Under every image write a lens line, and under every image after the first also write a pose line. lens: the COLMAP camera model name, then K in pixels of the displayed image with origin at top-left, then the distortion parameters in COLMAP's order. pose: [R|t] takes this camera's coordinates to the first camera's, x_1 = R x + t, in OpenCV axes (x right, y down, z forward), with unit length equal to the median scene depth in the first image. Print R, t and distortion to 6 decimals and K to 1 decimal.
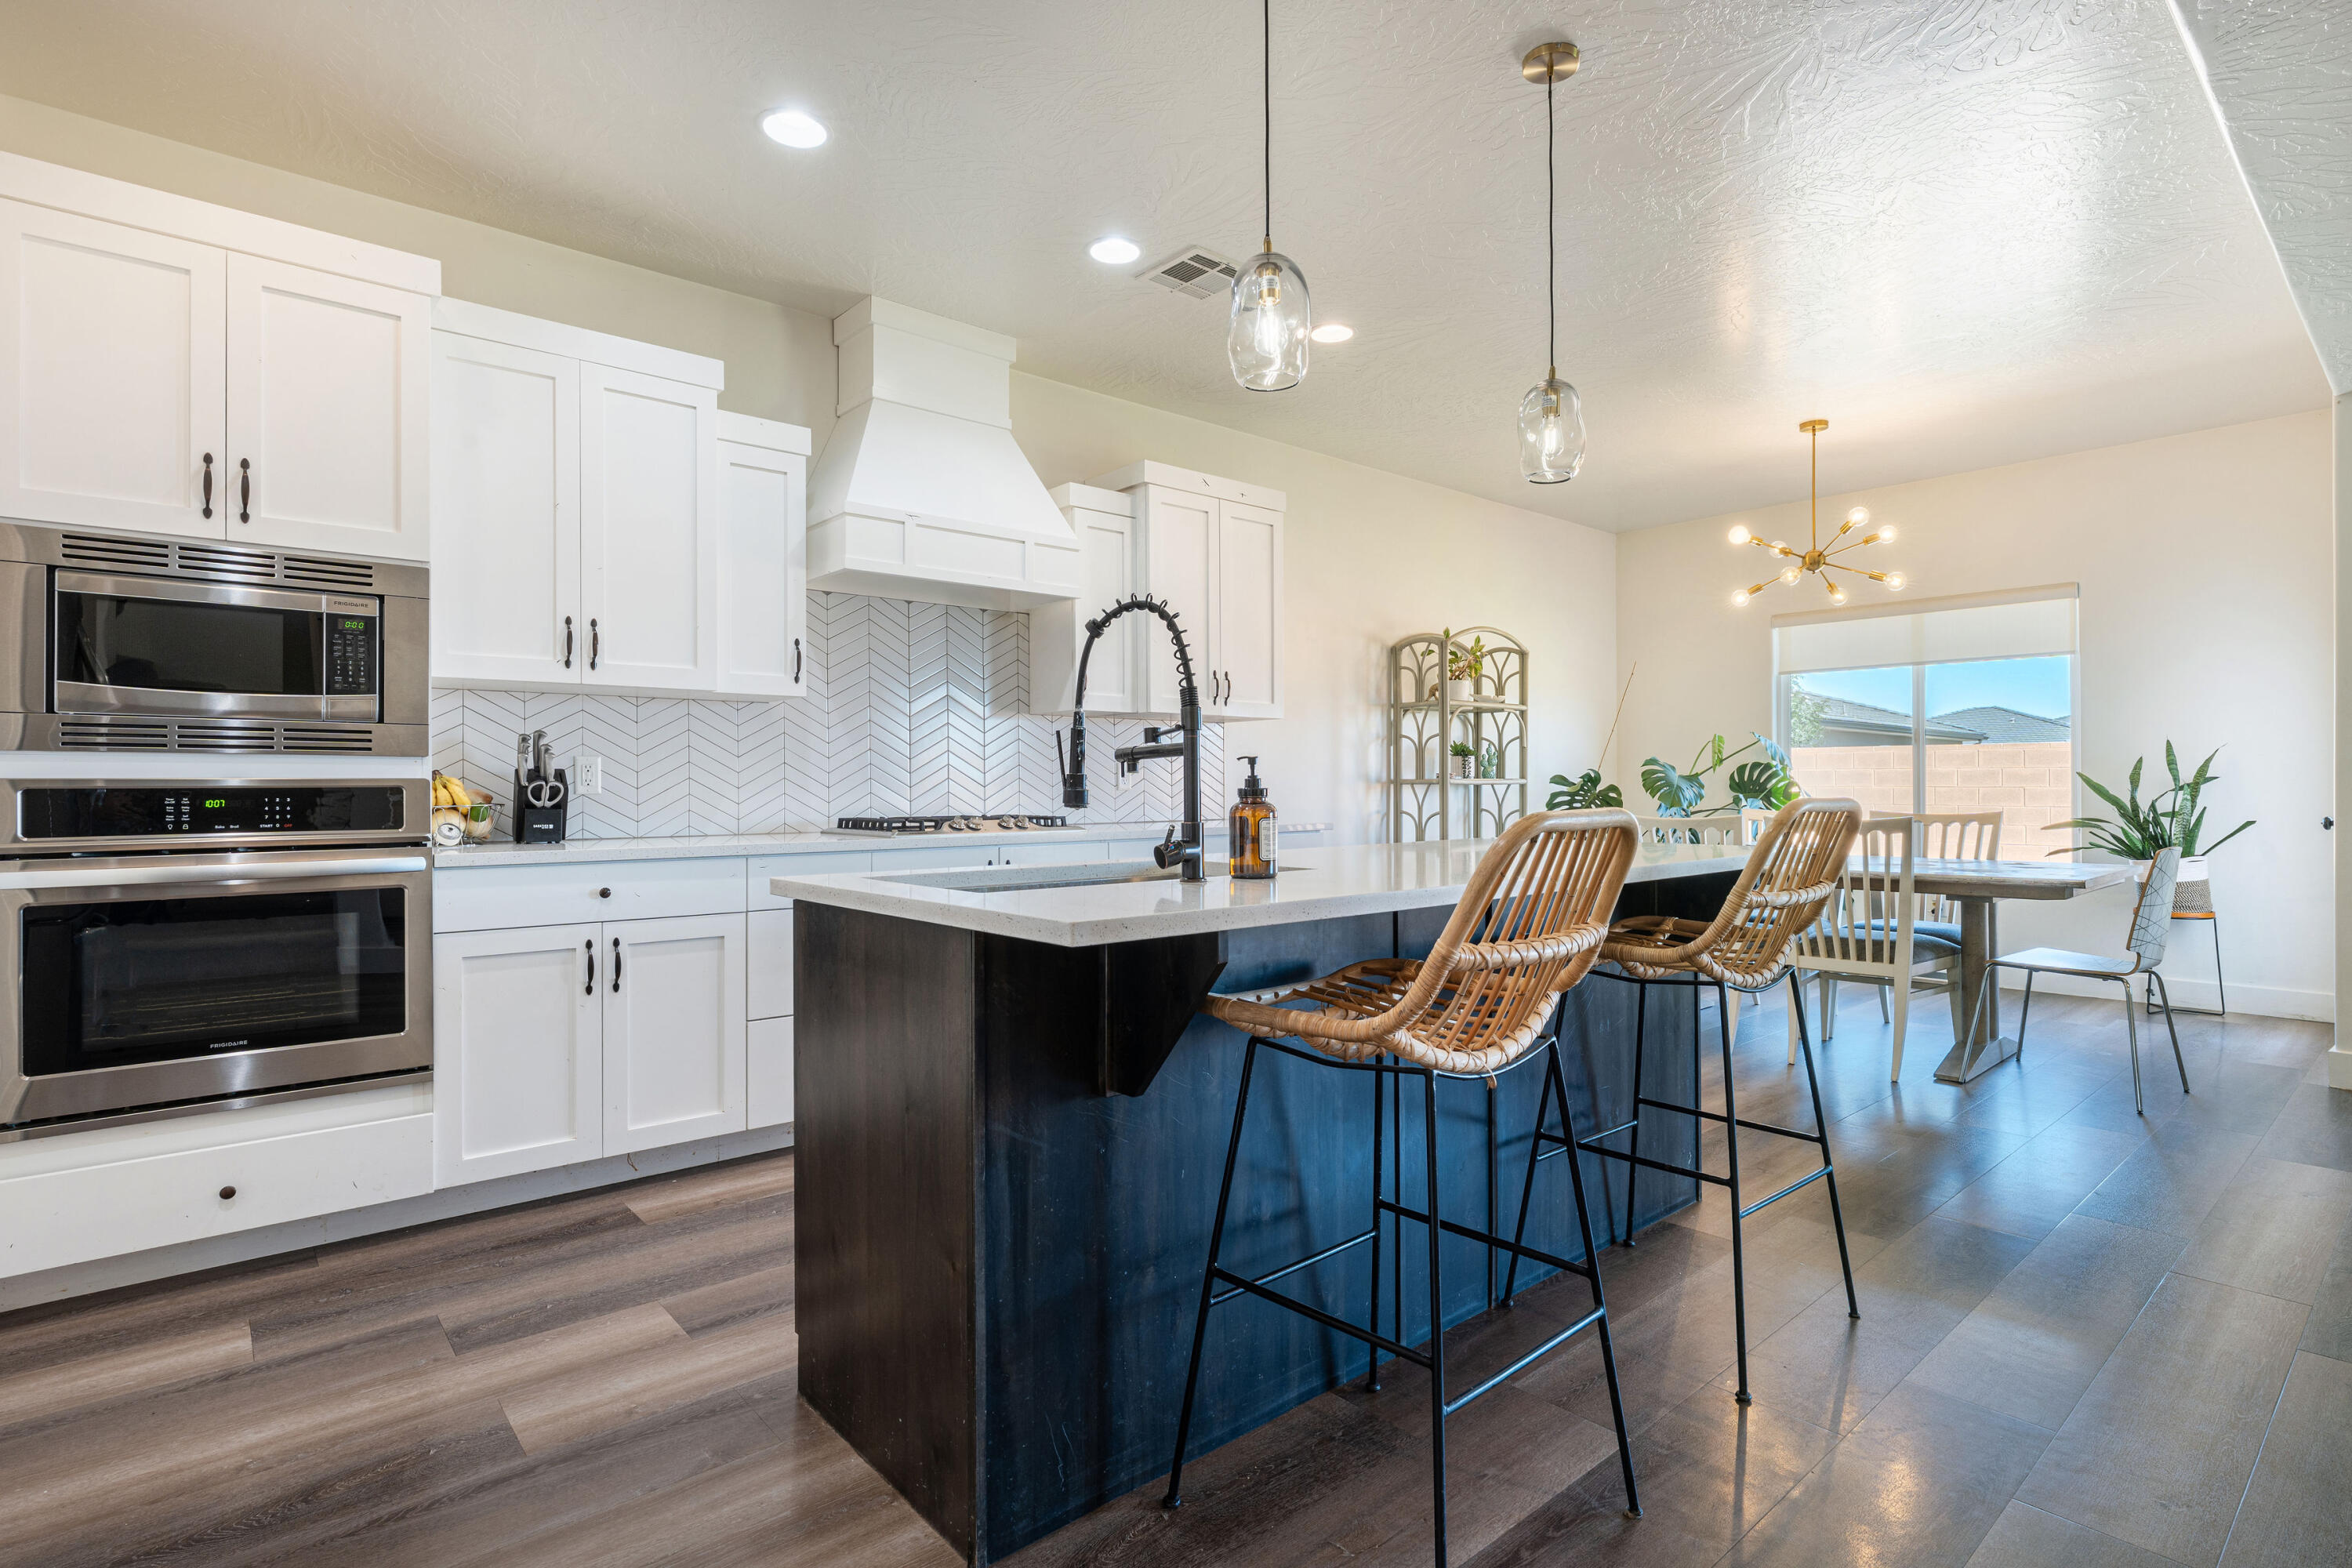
lens RADIAL K [[1147.8, 0, 1186.6], [0, 1147.8, 789.5], [0, 0, 1]] dist [-0.001044, 0.000165]
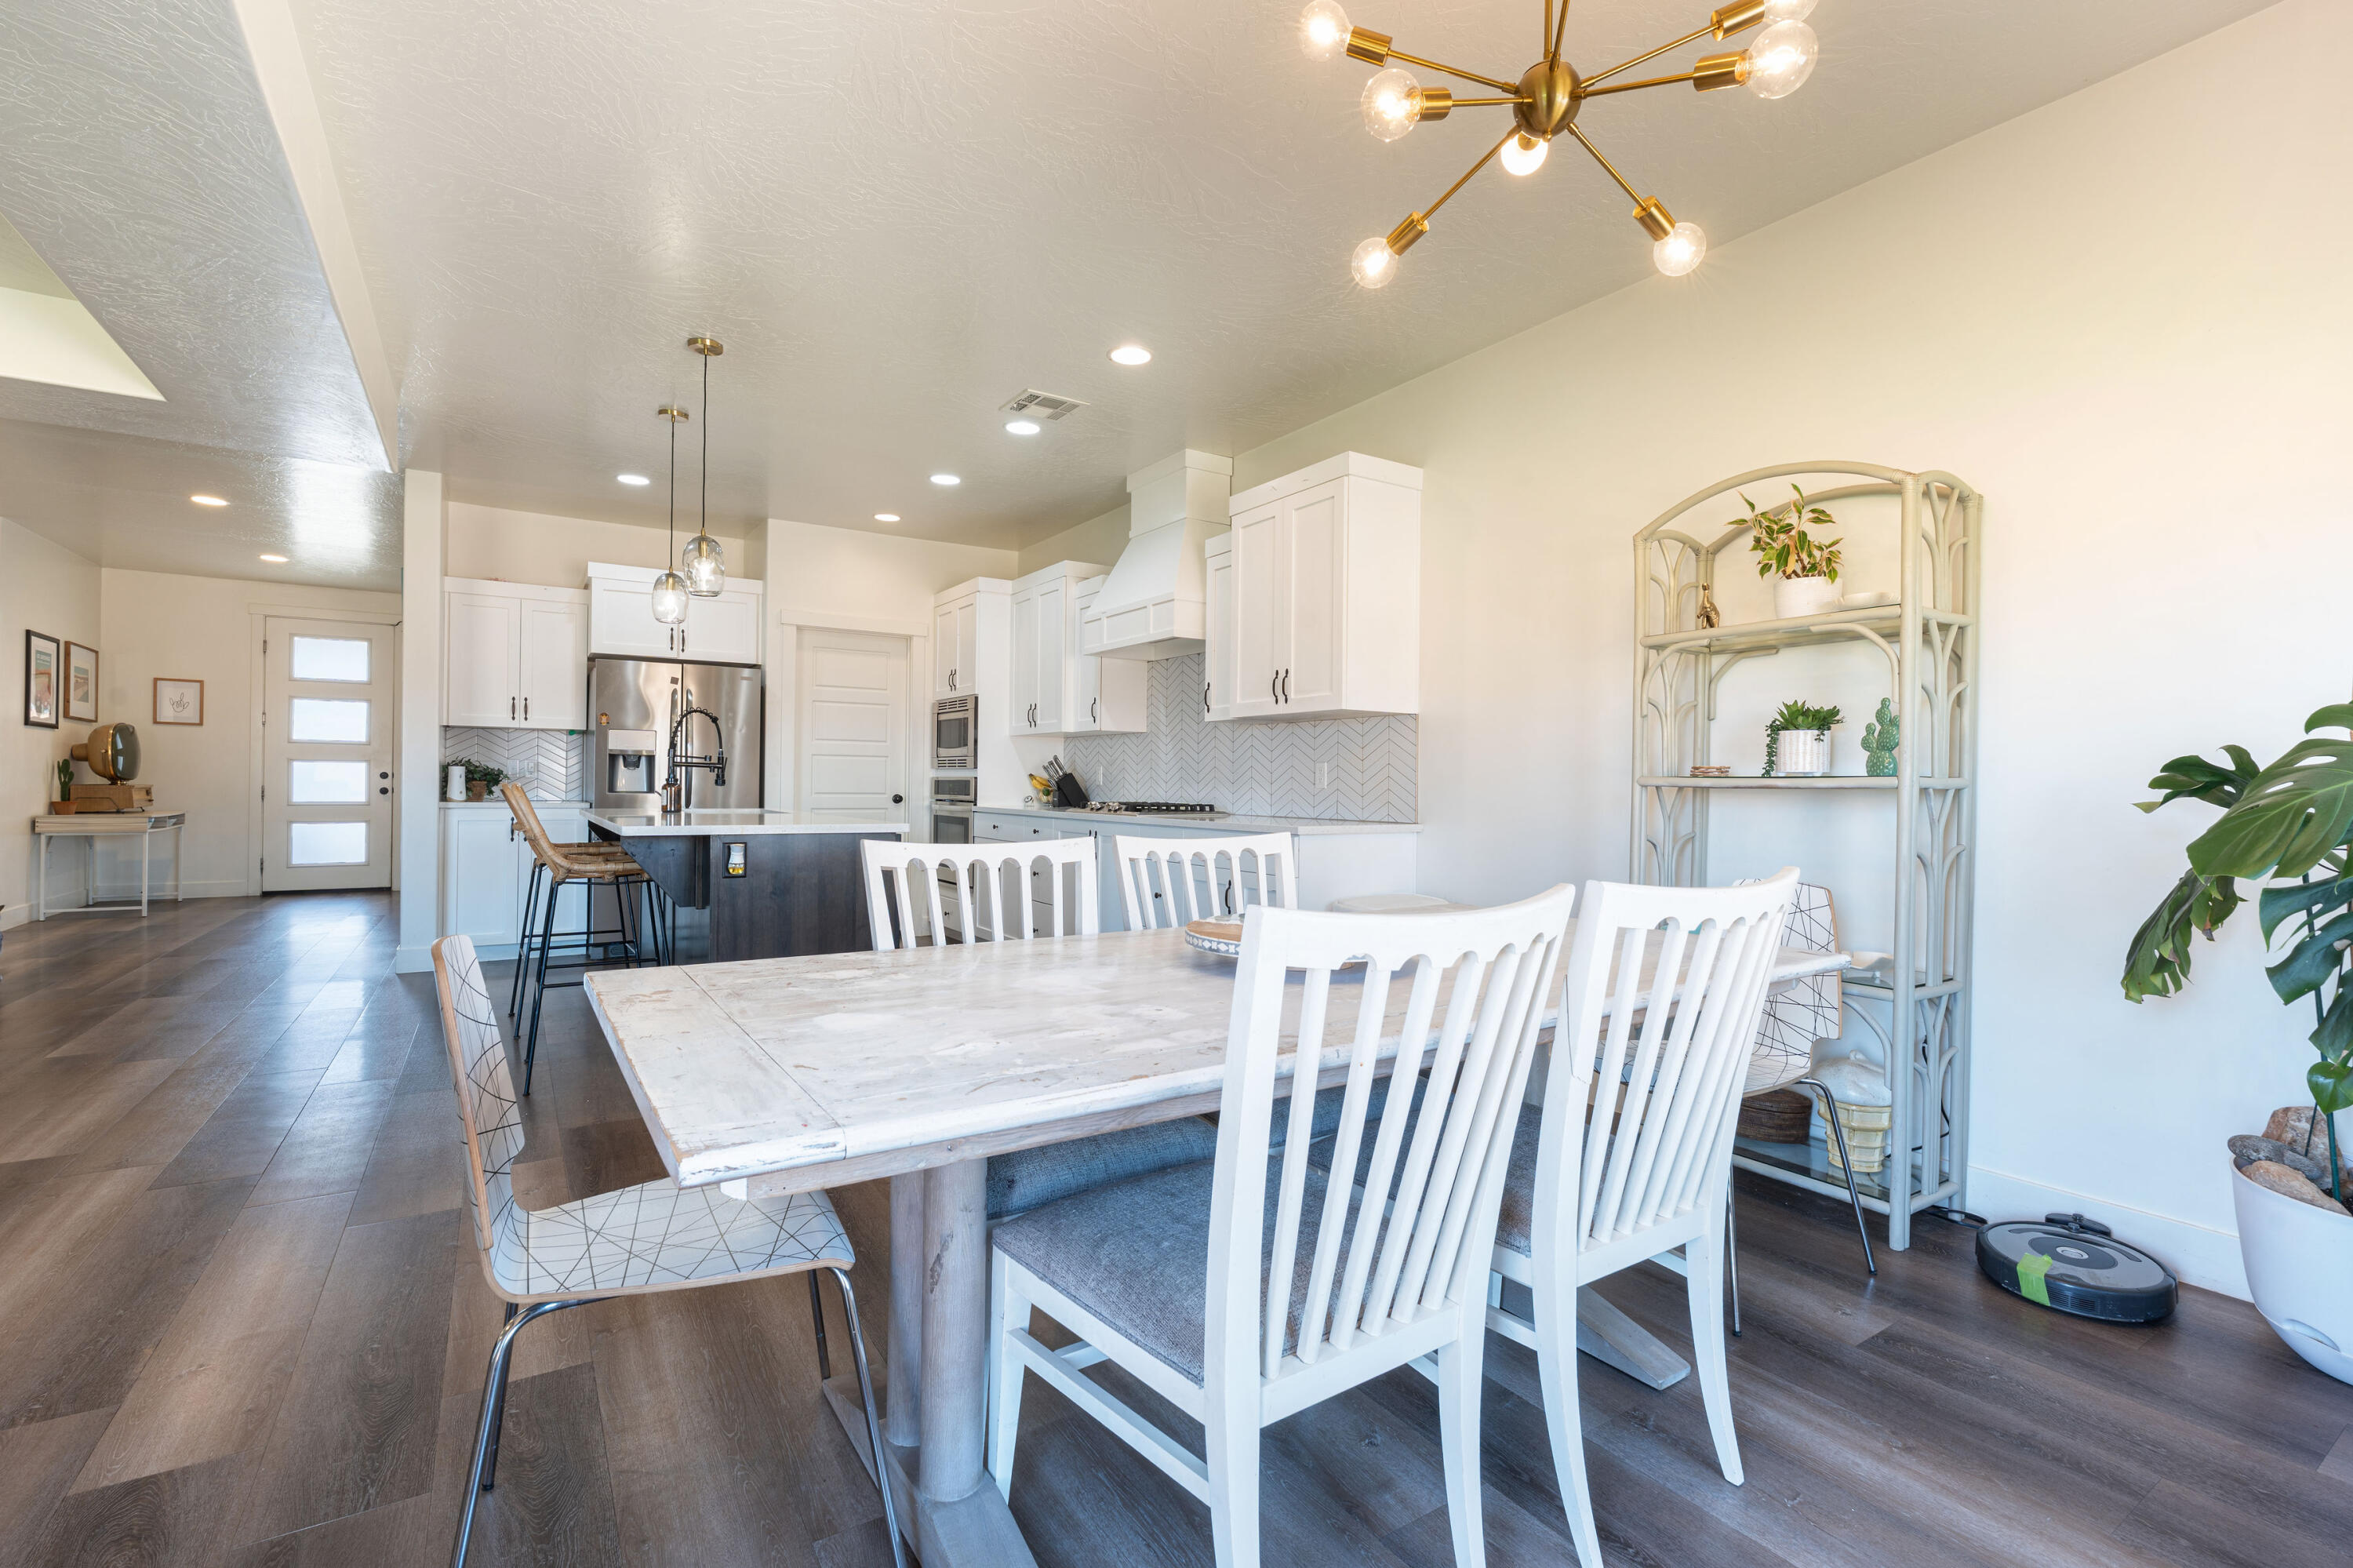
lens RADIAL K [[1048.0, 0, 1178.0], [0, 1048.0, 782.0], [0, 0, 1]] dist [-0.000312, -0.000372]
pose [[-0.142347, -0.000166, -0.989817, 1.114597], [-0.014145, 0.999898, 0.001867, -0.006225], [0.989716, 0.014267, -0.142335, 1.225758]]
